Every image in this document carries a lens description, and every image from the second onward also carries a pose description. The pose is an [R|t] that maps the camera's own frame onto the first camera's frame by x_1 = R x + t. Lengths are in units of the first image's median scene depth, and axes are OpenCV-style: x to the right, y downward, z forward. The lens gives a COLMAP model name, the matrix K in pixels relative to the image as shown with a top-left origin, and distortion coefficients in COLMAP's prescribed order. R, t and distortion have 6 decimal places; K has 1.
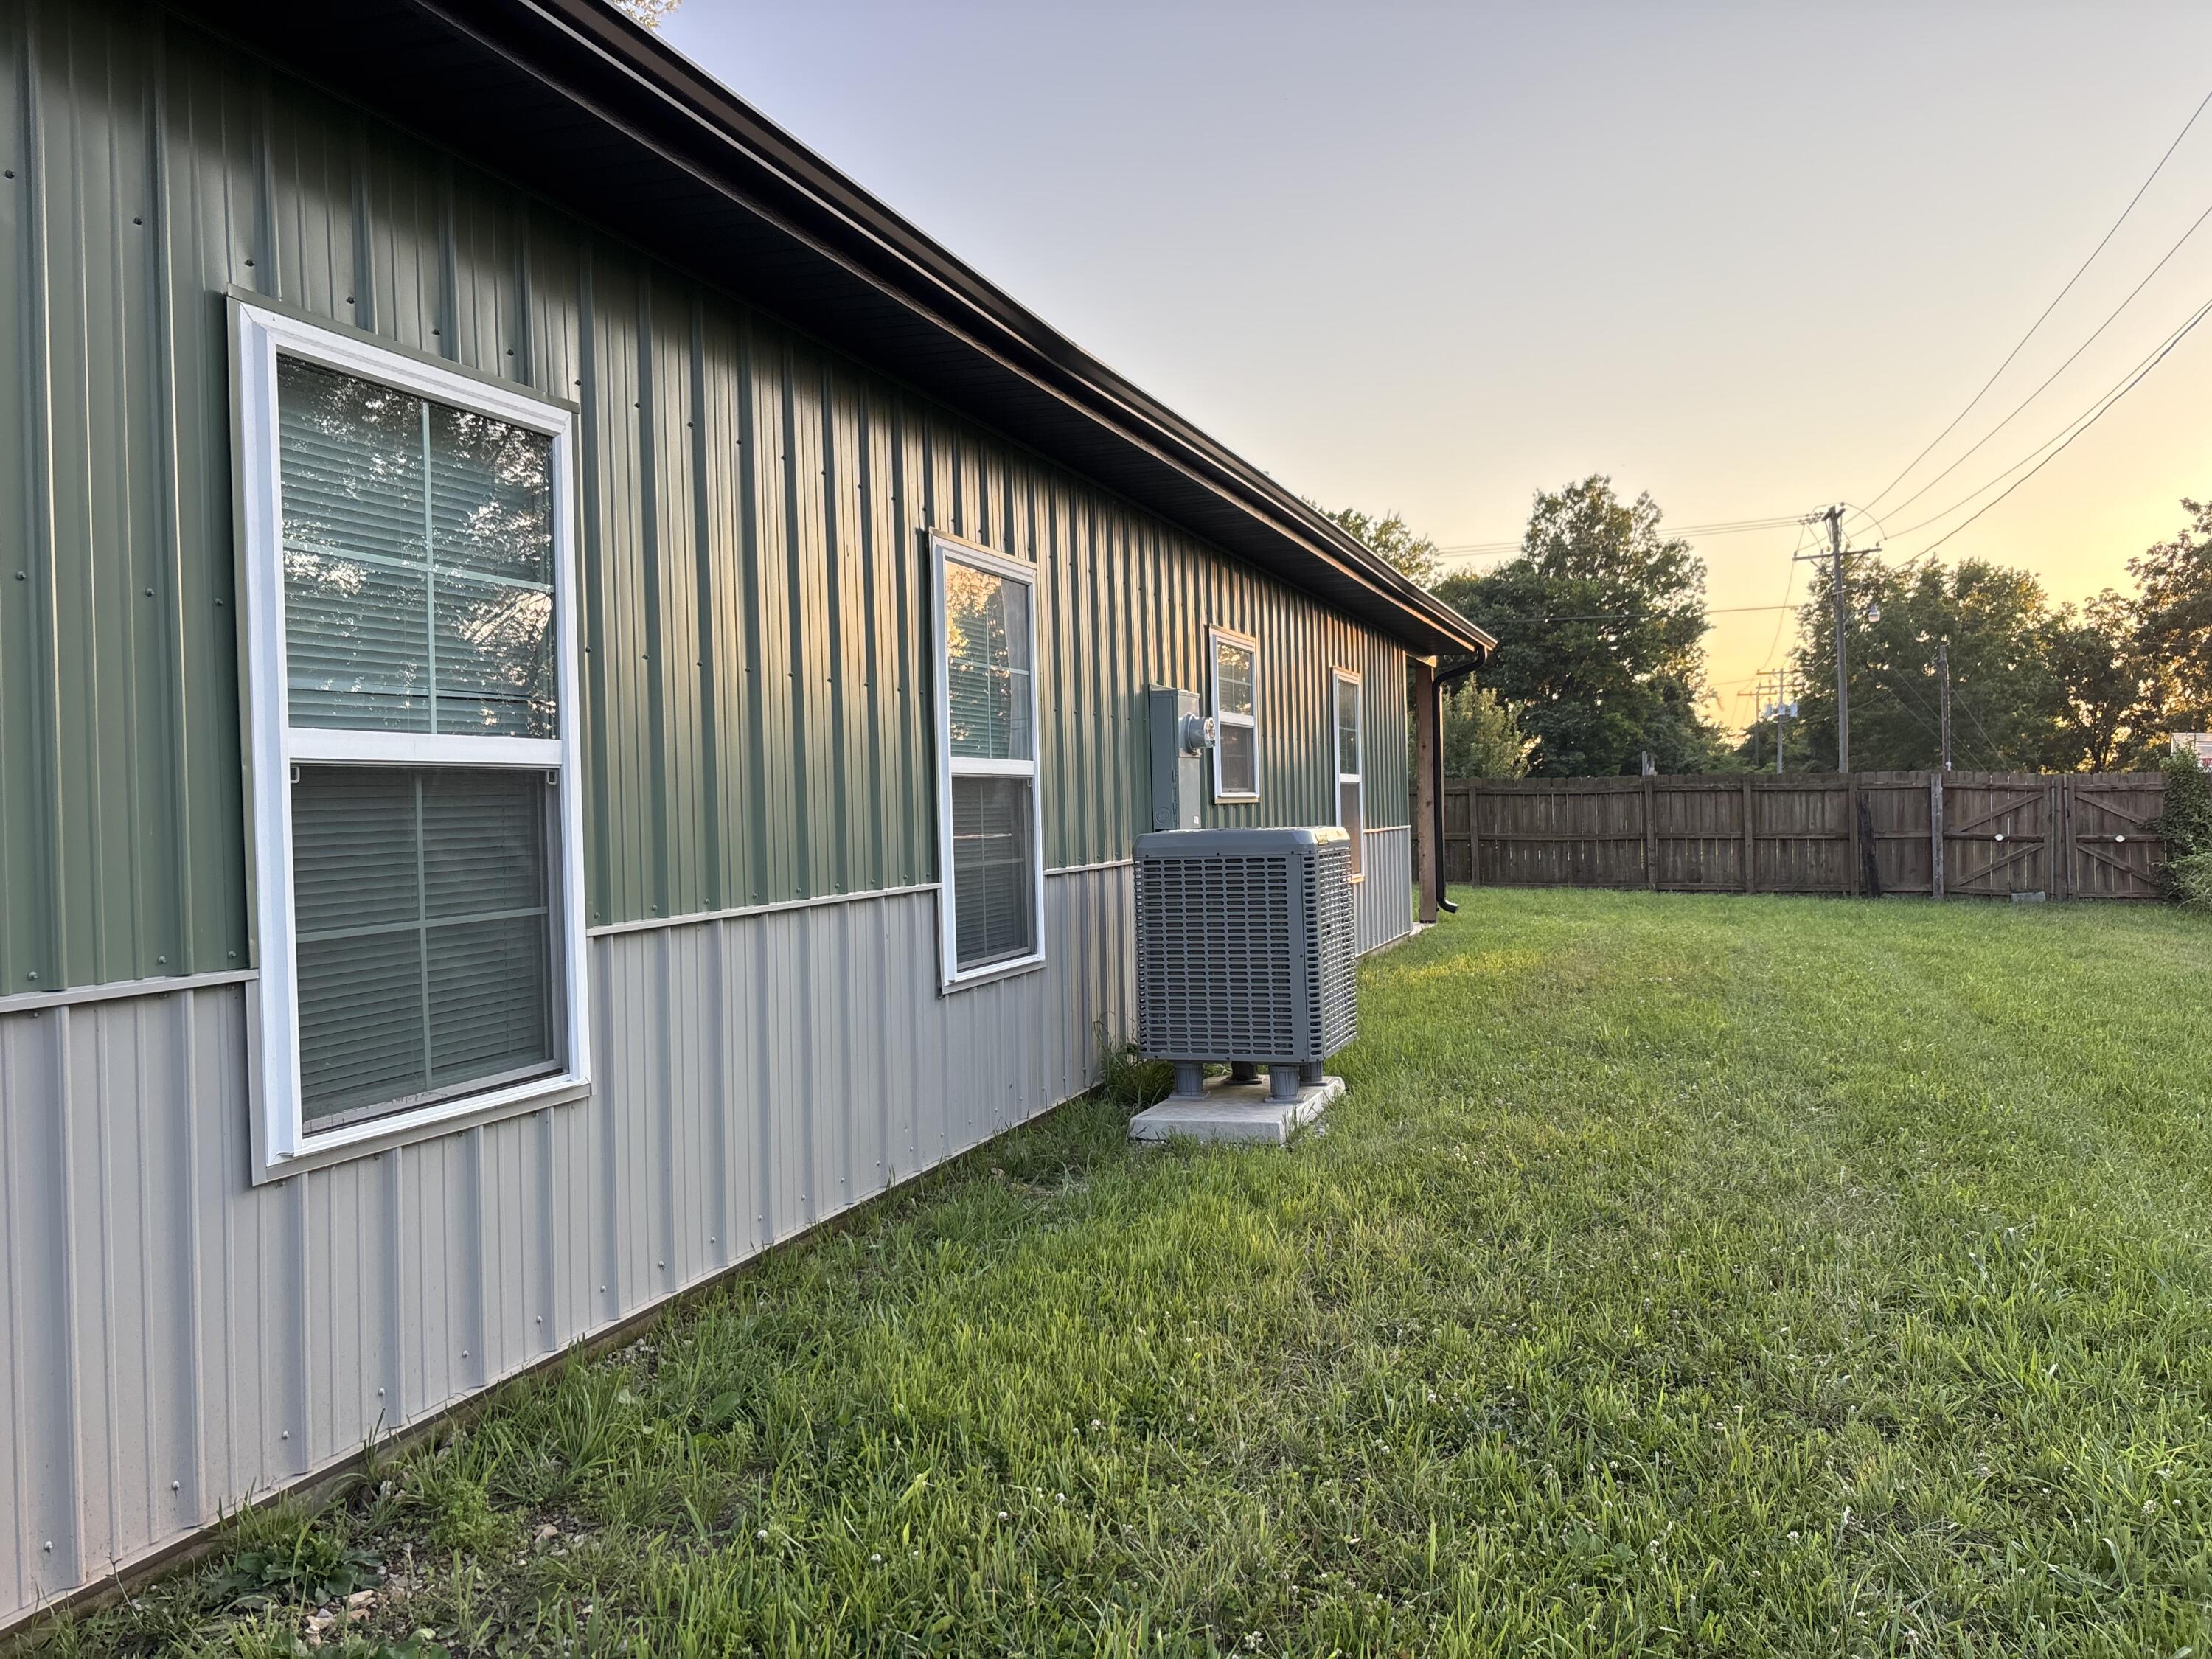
lens RADIAL K [[1640.4, 0, 1089.5], [0, 1640.4, 816.2], [0, 0, 1]] dist [0.050666, -0.057566]
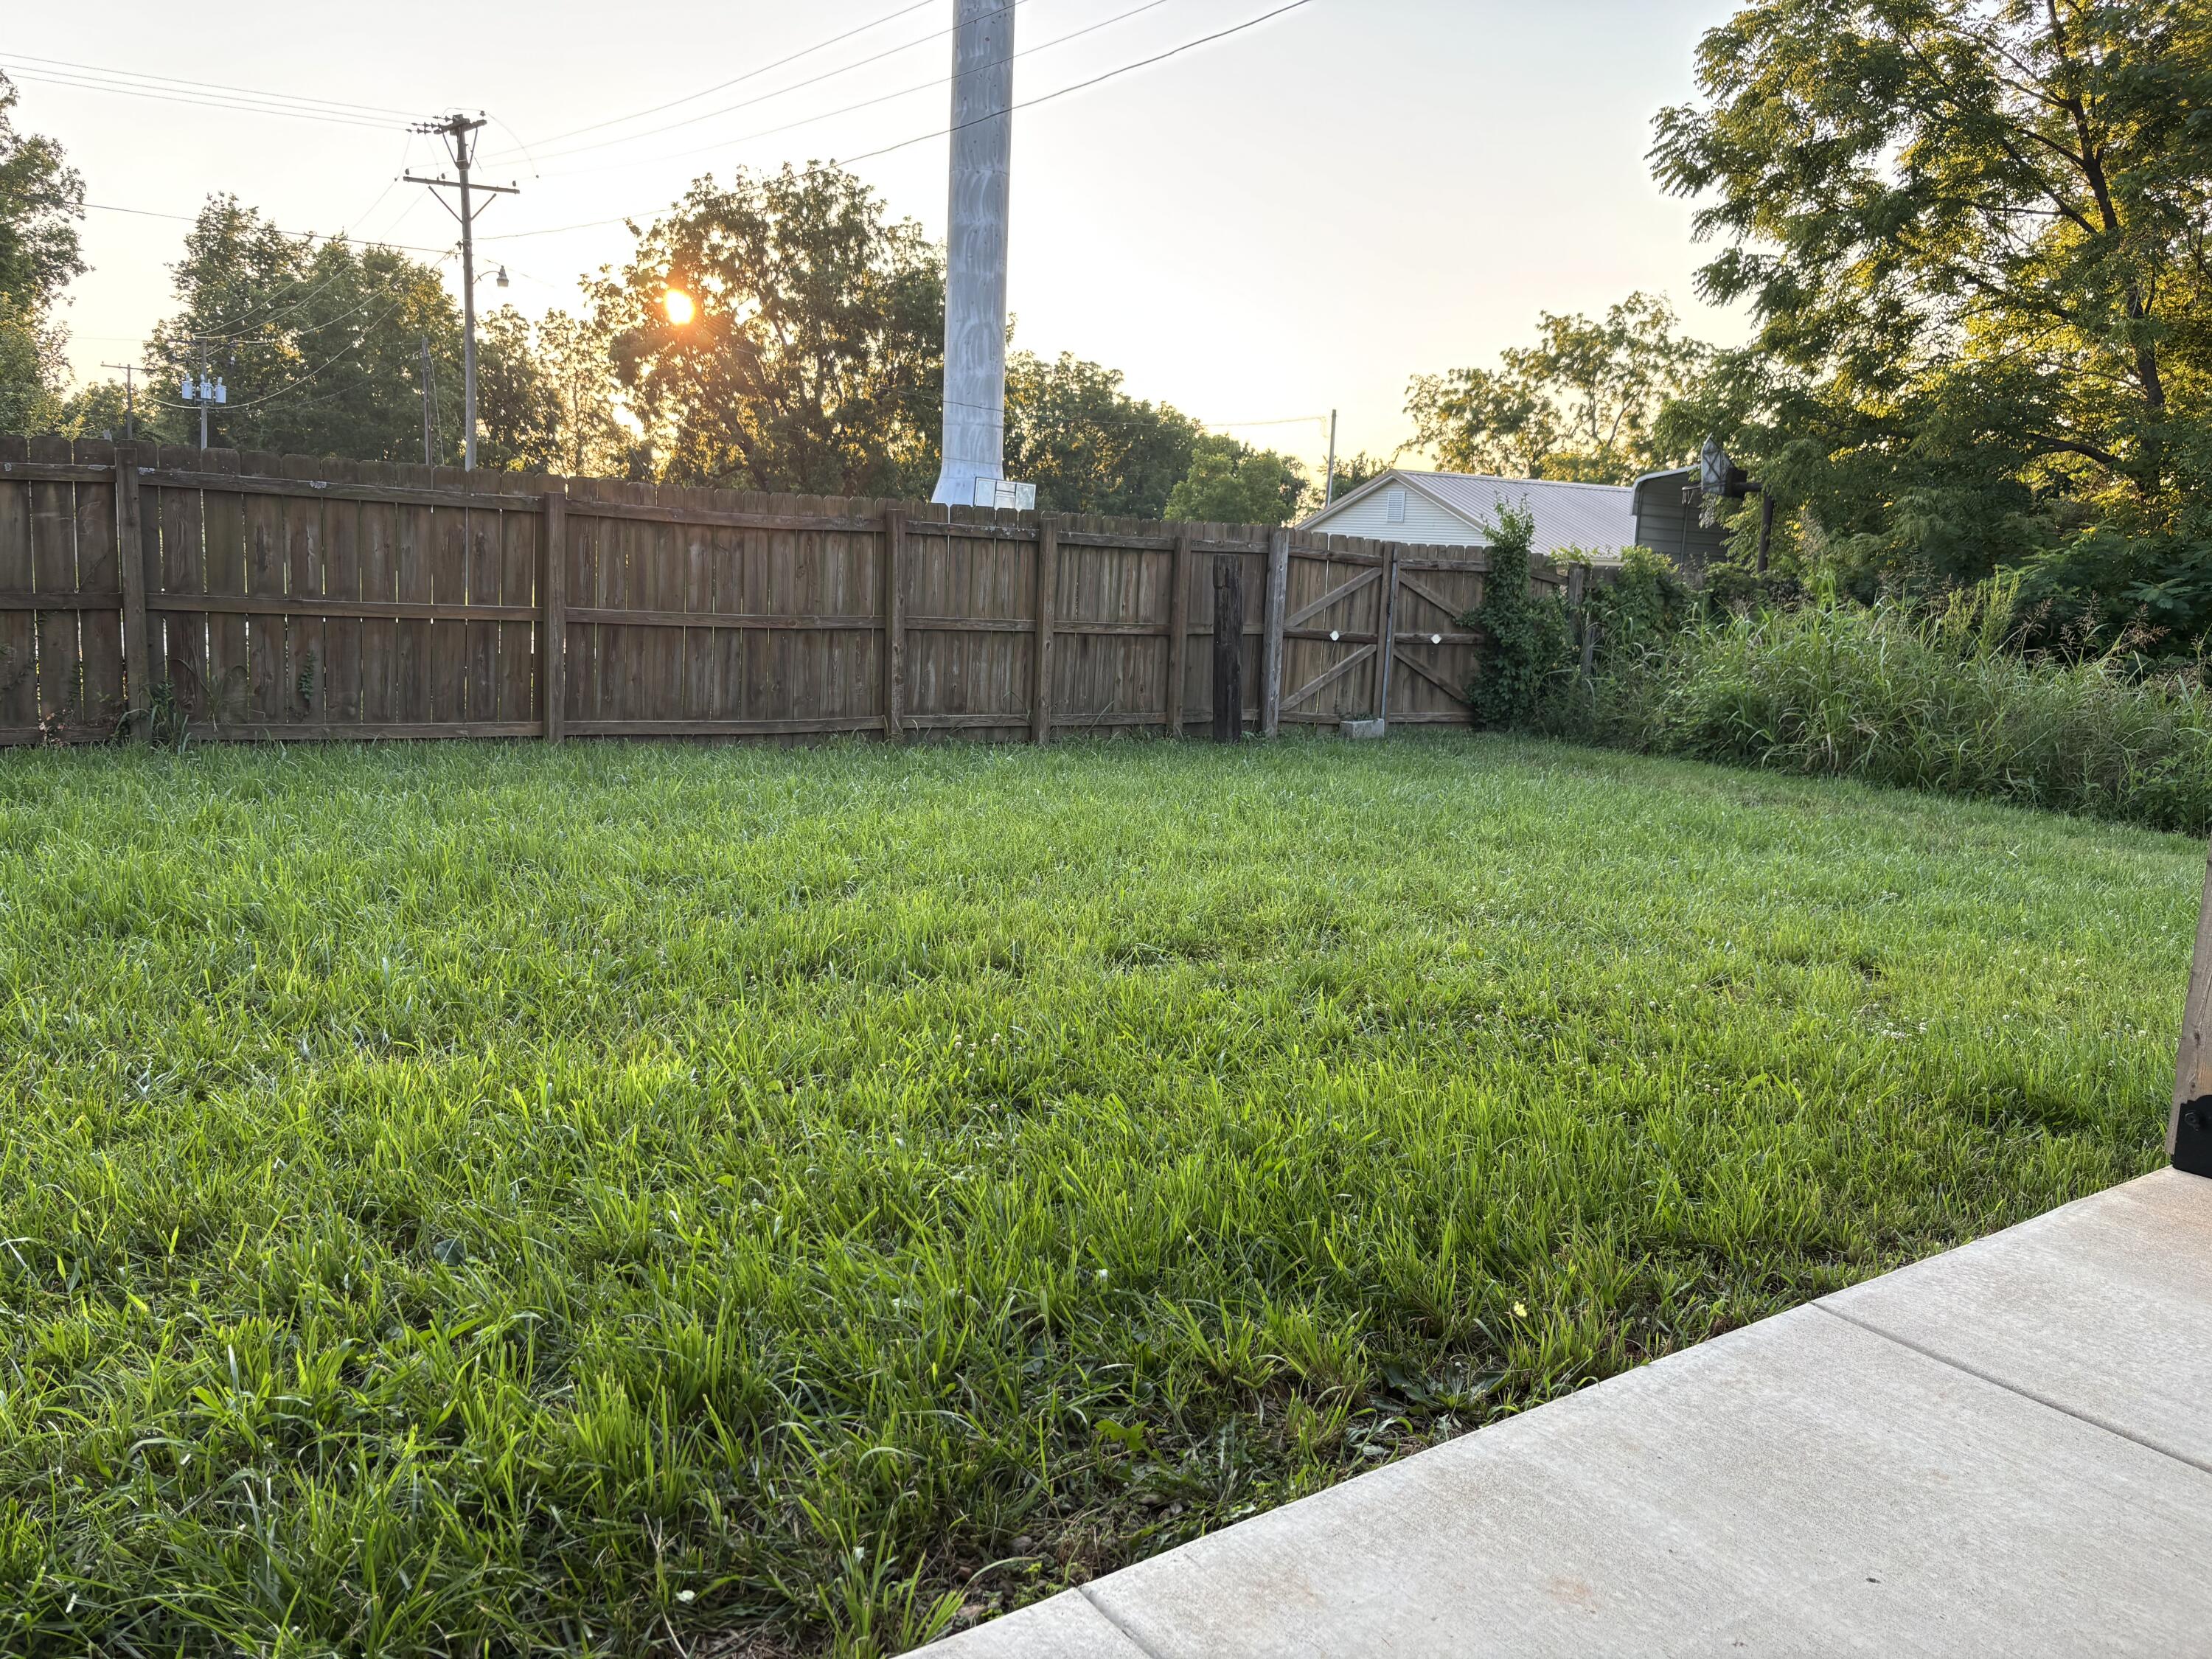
lens RADIAL K [[1640.4, 0, 1089.5], [0, 1640.4, 816.2], [0, 0, 1]] dist [0.050666, -0.057566]
pose [[0.564688, -0.091670, 0.820198, -0.010995], [-0.051748, 0.987924, 0.146044, -0.001716], [-0.823681, -0.124913, 0.553125, 0.189292]]
